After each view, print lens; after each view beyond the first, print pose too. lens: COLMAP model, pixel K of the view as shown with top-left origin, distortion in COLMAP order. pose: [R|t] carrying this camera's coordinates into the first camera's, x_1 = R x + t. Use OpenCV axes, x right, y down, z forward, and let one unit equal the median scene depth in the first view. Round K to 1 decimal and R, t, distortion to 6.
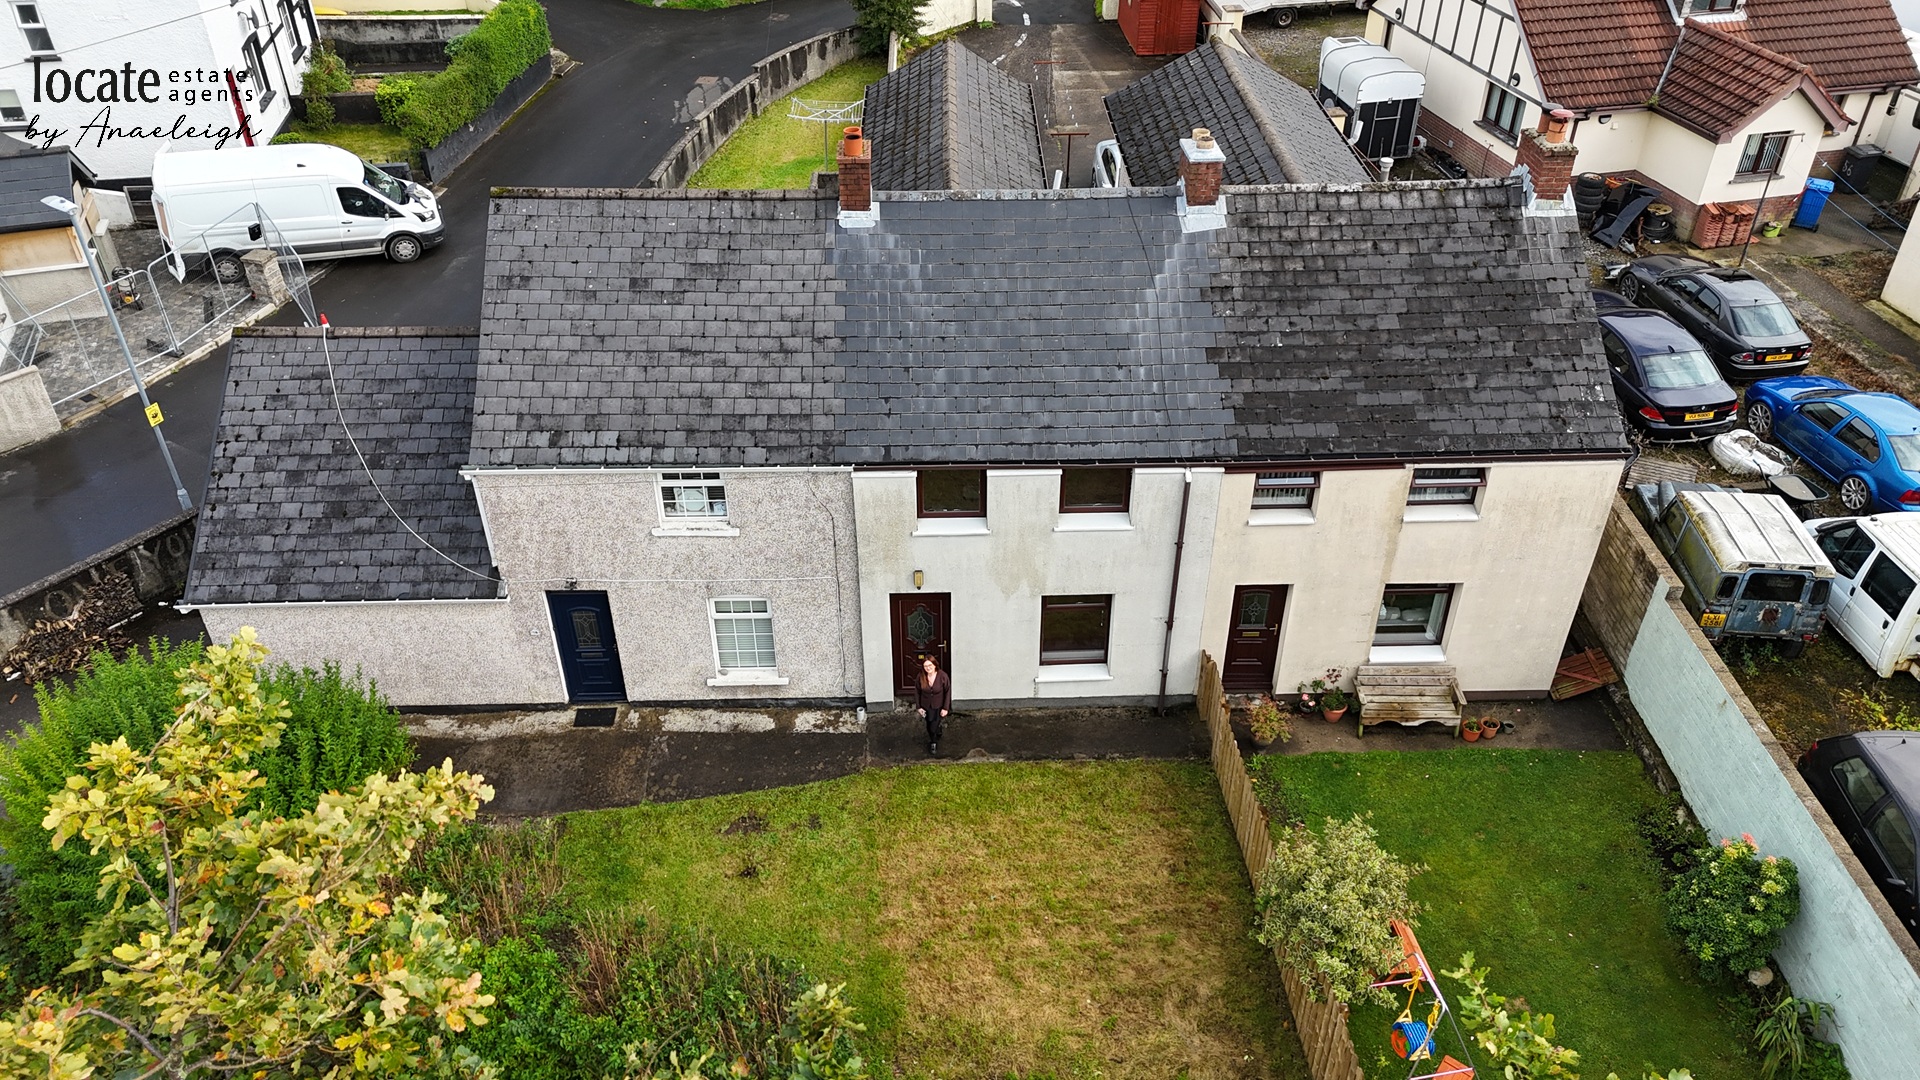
lens RADIAL K [[1340.5, 0, 960.0], [0, 1340.5, 540.0], [0, 0, 1]] dist [0.072835, -0.001271]
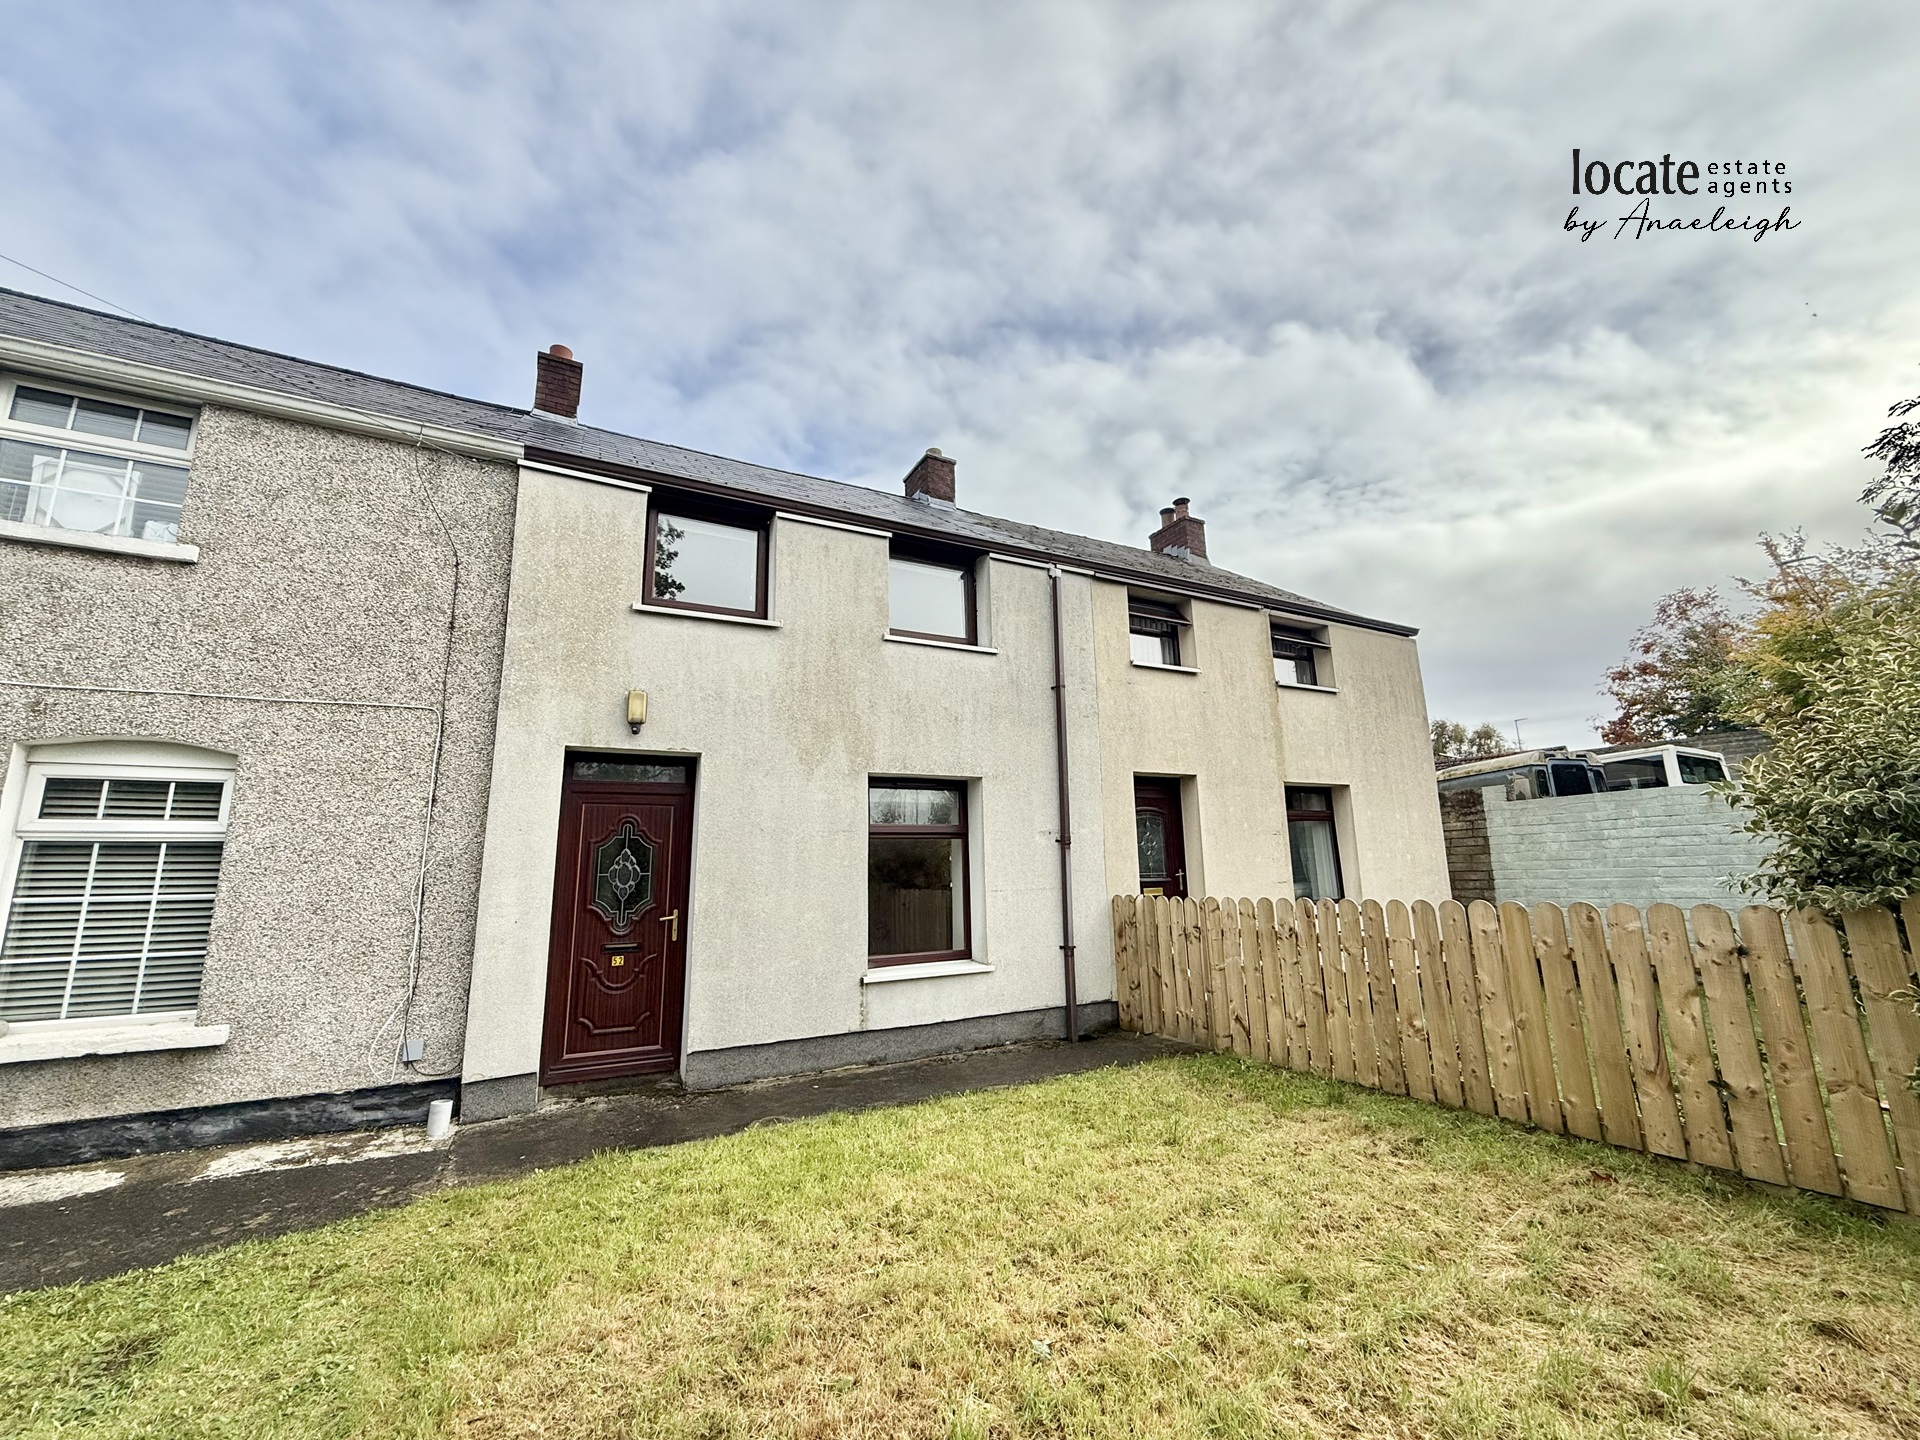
lens RADIAL K [[758.2, 0, 952.9], [0, 758.2, 723.5], [0, 0, 1]] dist [-0.000115, -0.000510]
pose [[0.899285, 0.070655, 0.431618, -0.046073], [0.264007, 0.699095, -0.664504, 0.248792], [-0.348693, 0.711529, 0.610033, 0.781234]]
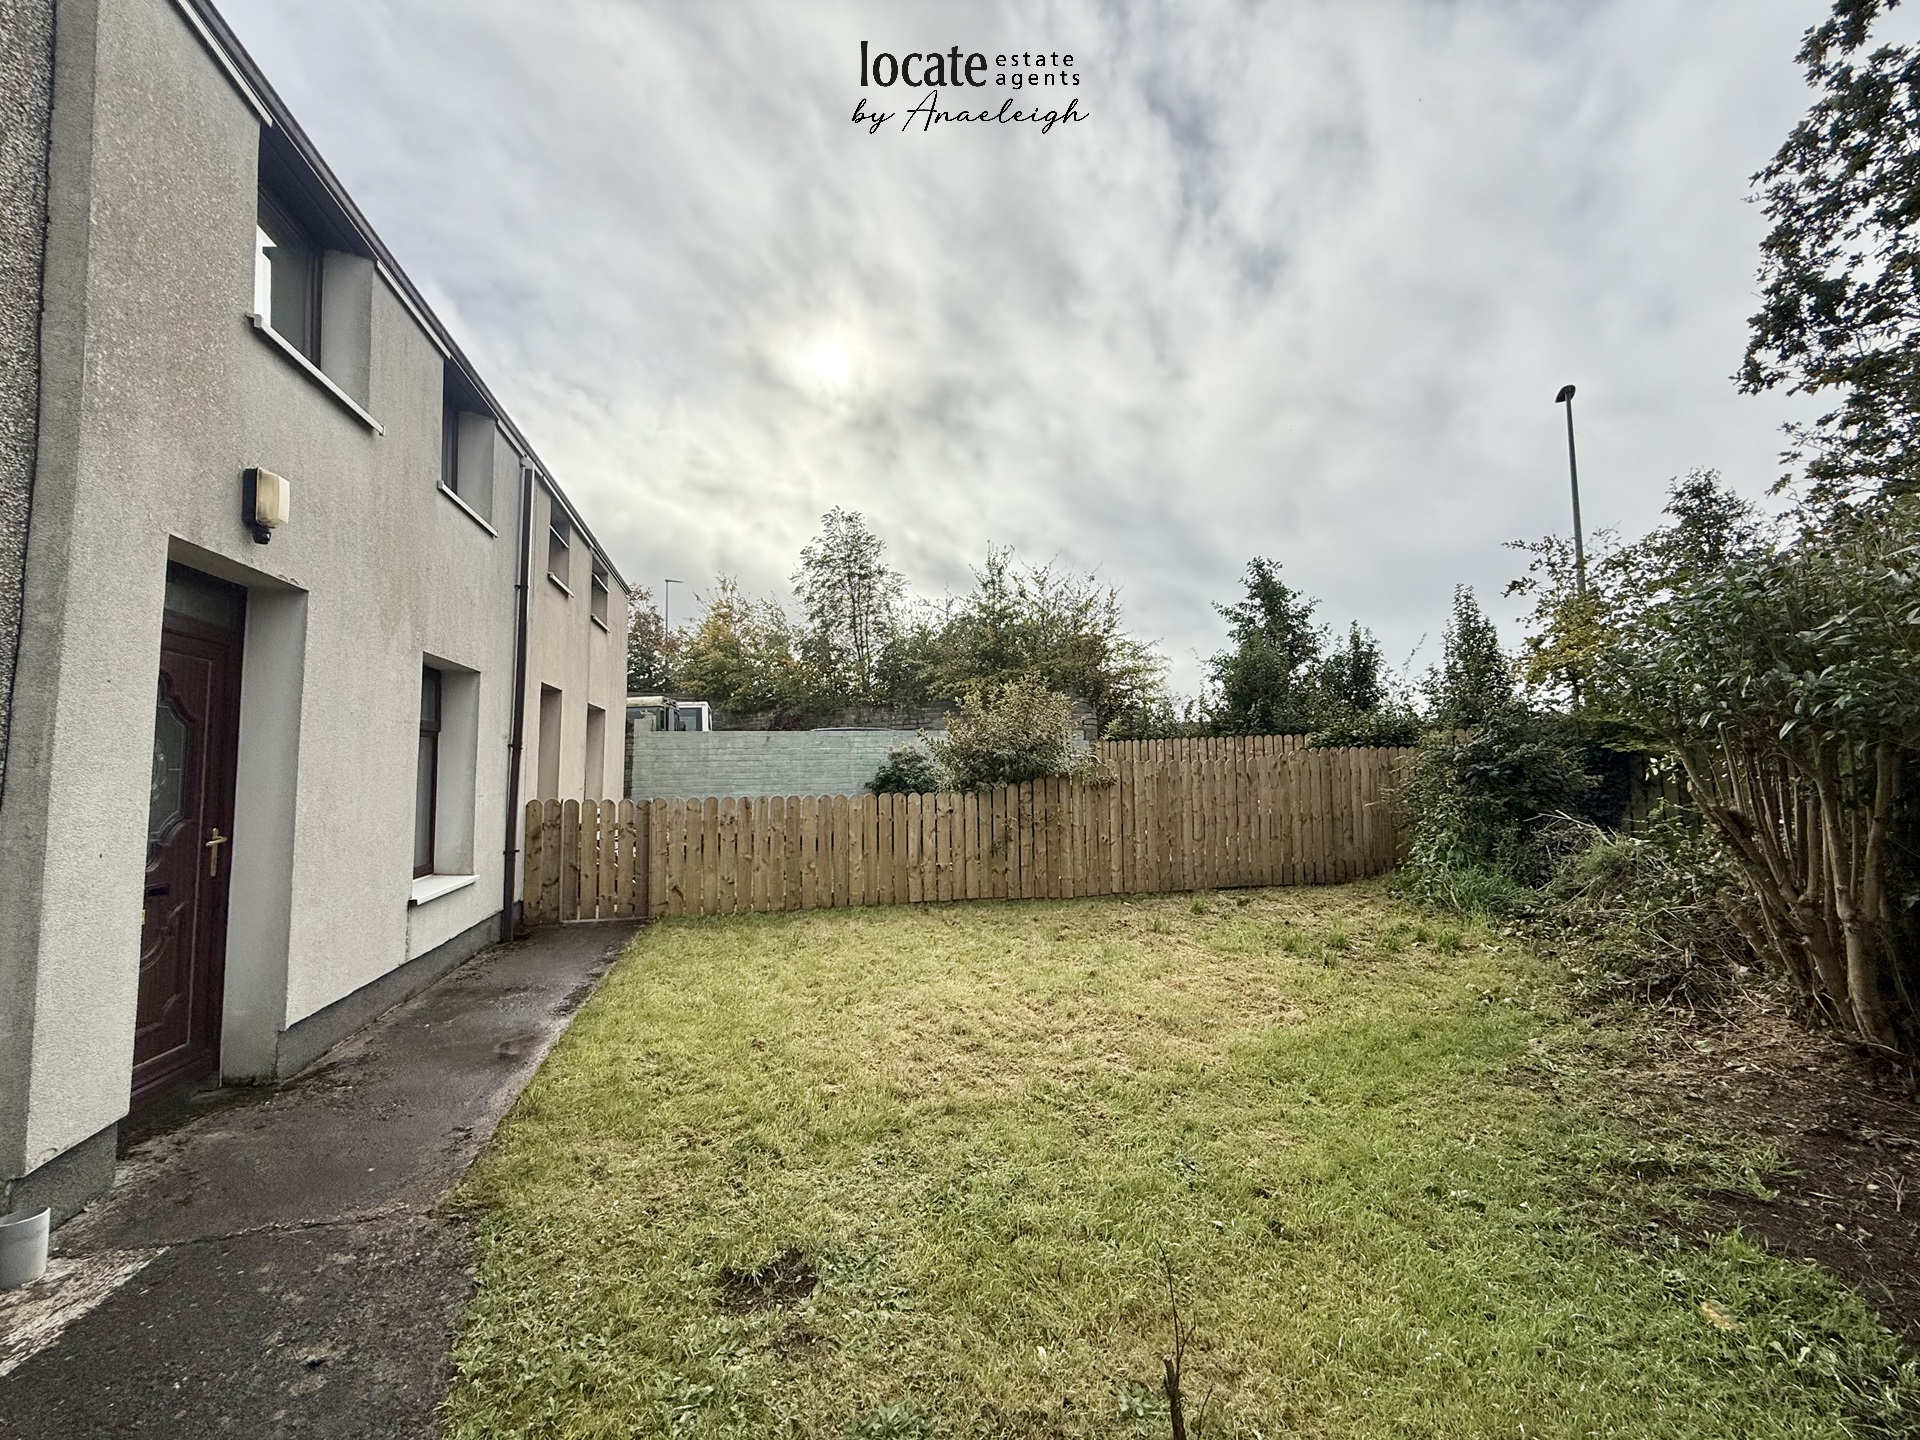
lens RADIAL K [[758.2, 0, 952.9], [0, 758.2, 723.5], [0, 0, 1]] dist [-0.000115, -0.000510]
pose [[-0.223616, 0.067687, 0.972324, -0.227154], [0.563552, 0.822908, 0.072321, 0.143278], [-0.795239, 0.564128, -0.222160, 0.932301]]
